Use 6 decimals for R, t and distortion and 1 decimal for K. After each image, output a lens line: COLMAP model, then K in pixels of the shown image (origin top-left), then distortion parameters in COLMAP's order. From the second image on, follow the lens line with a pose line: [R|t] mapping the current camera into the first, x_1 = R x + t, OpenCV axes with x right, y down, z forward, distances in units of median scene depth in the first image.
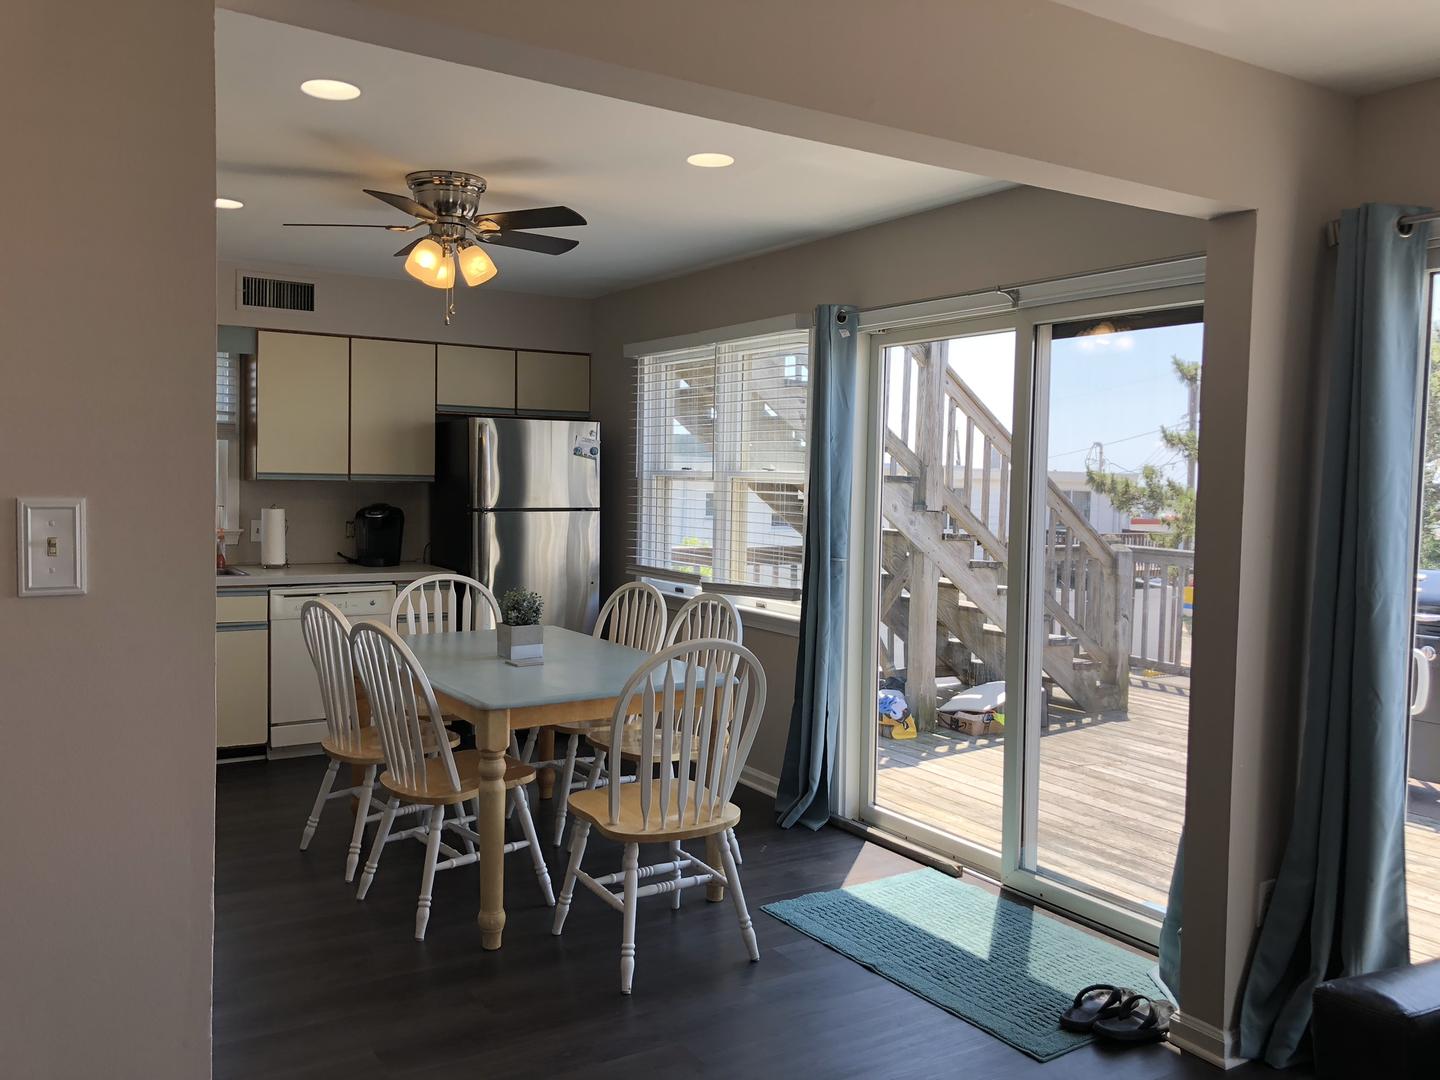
lens RADIAL K [[1169.4, 0, 719.5], [0, 1169.4, 530.2], [0, 0, 1]] dist [0.068059, -0.087089]
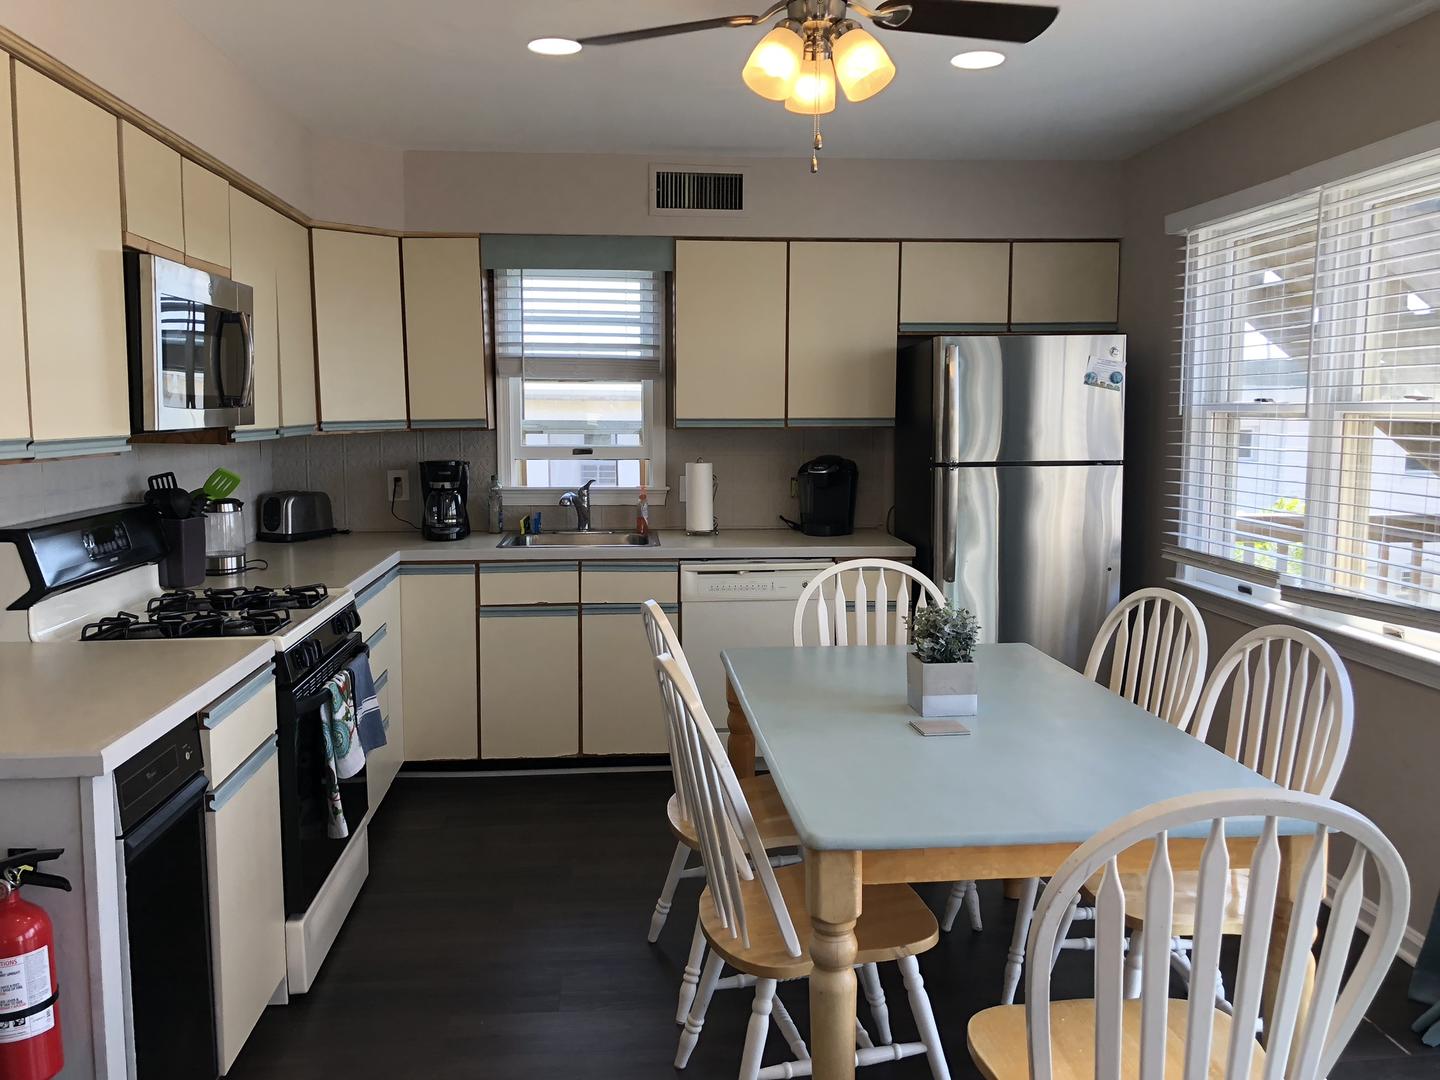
lens RADIAL K [[1169.4, 0, 719.5], [0, 1169.4, 530.2], [0, 0, 1]] dist [0.068059, -0.087089]
pose [[0.888559, 0.028718, -0.457863, 0.005317], [-0.005030, 0.998589, 0.052873, -0.014222], [0.458736, -0.044677, 0.887449, 0.287523]]
